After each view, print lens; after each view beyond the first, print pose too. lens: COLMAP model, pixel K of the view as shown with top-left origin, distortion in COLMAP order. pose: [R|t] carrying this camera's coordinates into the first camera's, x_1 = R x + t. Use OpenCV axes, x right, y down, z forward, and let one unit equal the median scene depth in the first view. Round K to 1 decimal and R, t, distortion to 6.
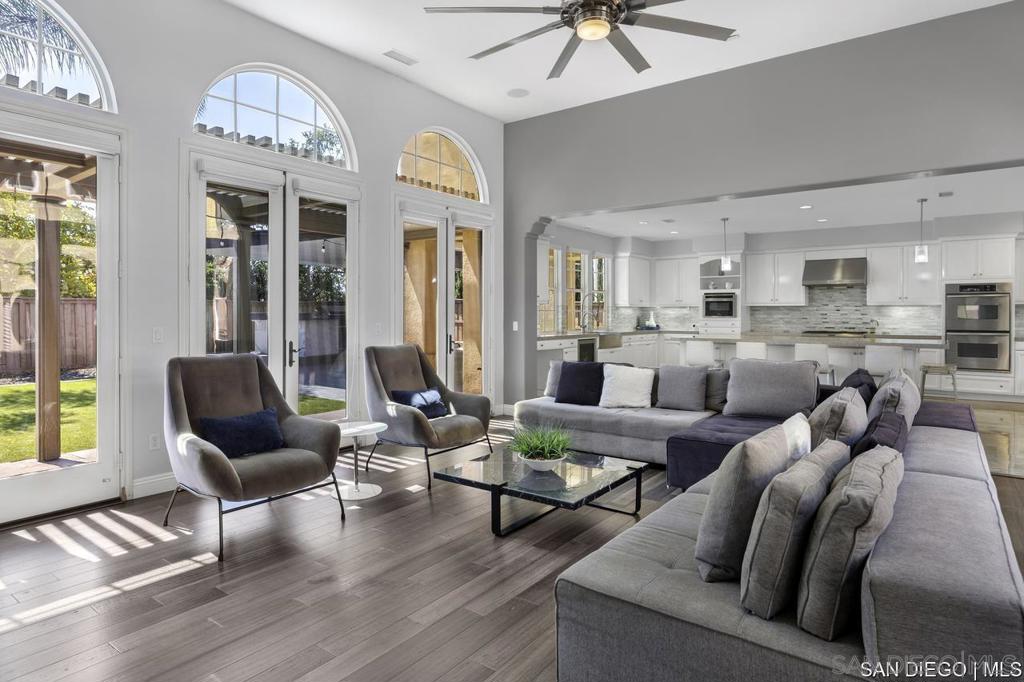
lens RADIAL K [[568.6, 0, 503.5], [0, 568.6, 316.6], [0, 0, 1]] dist [-0.015040, -0.002025]
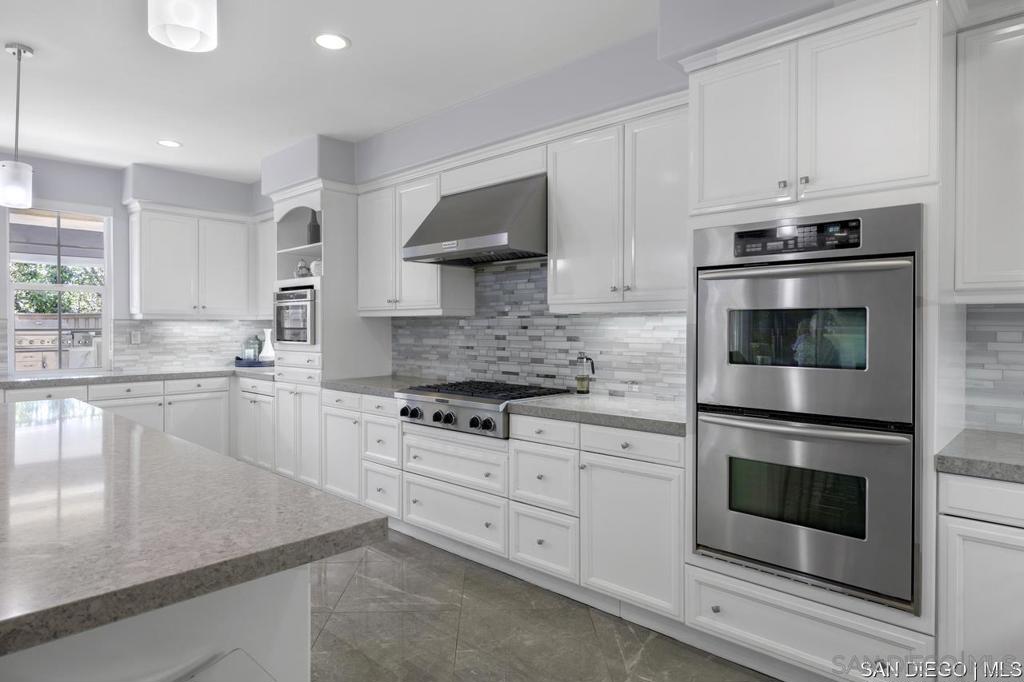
lens RADIAL K [[593.3, 0, 515.6], [0, 593.3, 330.4], [0, 0, 1]] dist [0.007417, -0.001004]
pose [[0.995039, -0.001739, -0.099473, 0.601993], [0.001820, 0.999998, 0.000725, -0.009056], [0.099472, -0.000902, 0.995040, 0.587239]]
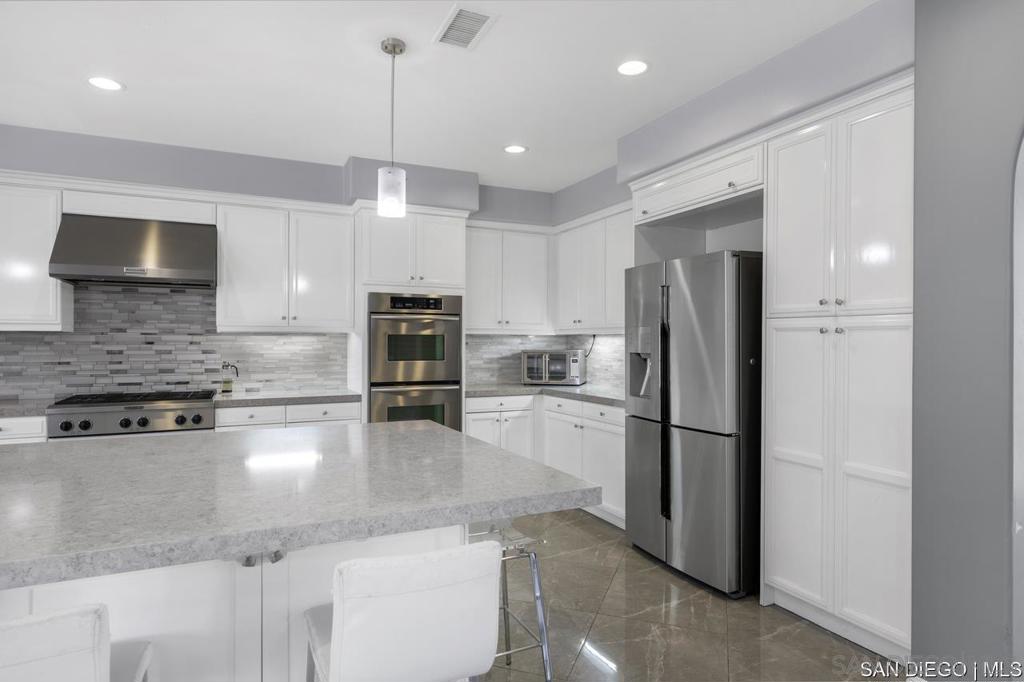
lens RADIAL K [[593.3, 0, 511.4], [0, 593.3, 342.3], [0, 0, 1]] dist [0.007417, -0.001004]
pose [[0.459807, -0.002317, 0.888016, 0.304704], [0.004443, 0.999990, 0.000308, -0.010163], [-0.888008, 0.003804, 0.459813, 0.527436]]
